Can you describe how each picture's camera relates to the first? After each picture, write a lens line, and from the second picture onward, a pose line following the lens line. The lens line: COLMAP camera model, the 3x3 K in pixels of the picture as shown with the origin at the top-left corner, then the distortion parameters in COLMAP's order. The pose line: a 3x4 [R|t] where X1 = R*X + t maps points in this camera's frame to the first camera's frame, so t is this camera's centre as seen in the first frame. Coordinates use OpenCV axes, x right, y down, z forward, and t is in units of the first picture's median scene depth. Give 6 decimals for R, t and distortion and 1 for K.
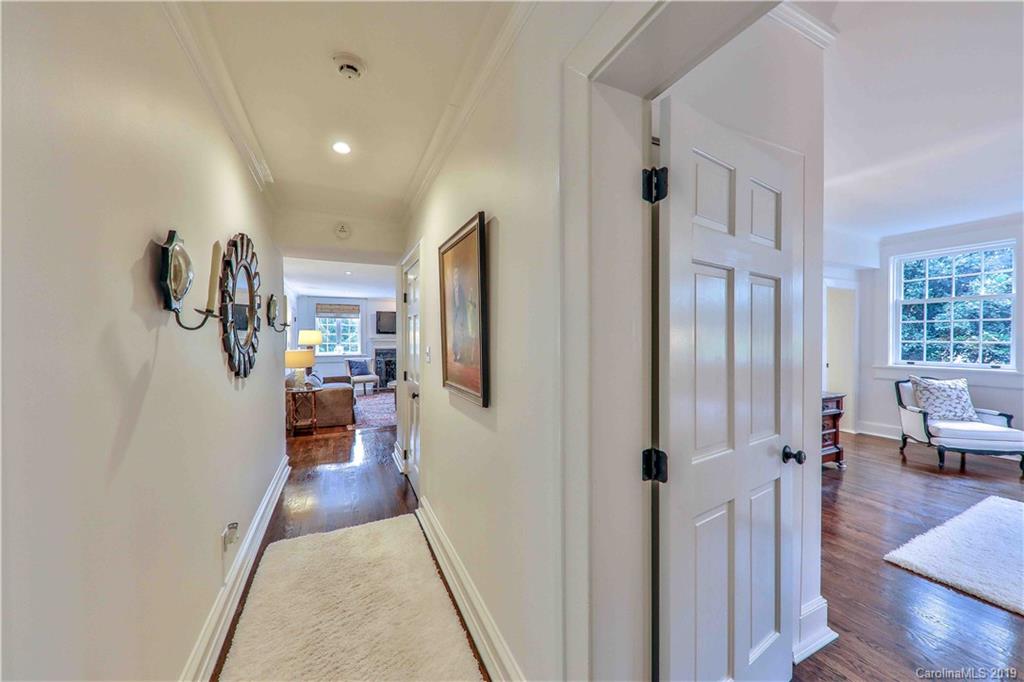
lens RADIAL K [[372.4, 0, 513.6], [0, 372.4, 341.1], [0, 0, 1]] dist [0.011743, -0.007272]
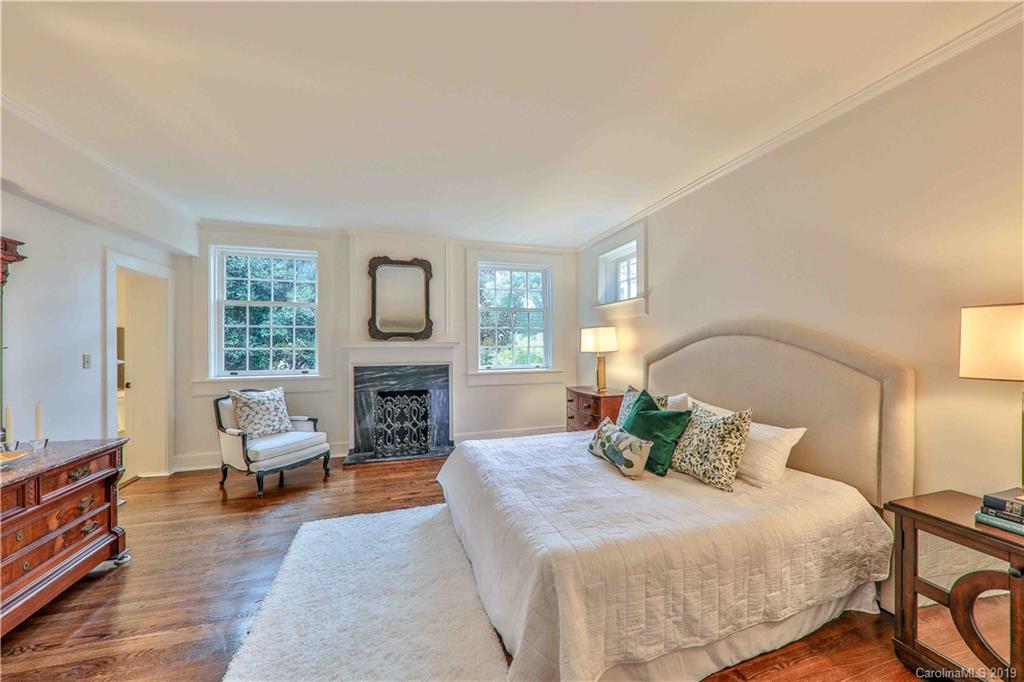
lens RADIAL K [[372.4, 0, 513.6], [0, 372.4, 341.1], [0, 0, 1]] dist [0.011743, -0.007272]
pose [[0.147617, 0.005448, 0.989030, 0.336926], [0.012740, 0.999891, -0.007409, -0.002354], [-0.988963, 0.013694, 0.147531, 0.259324]]
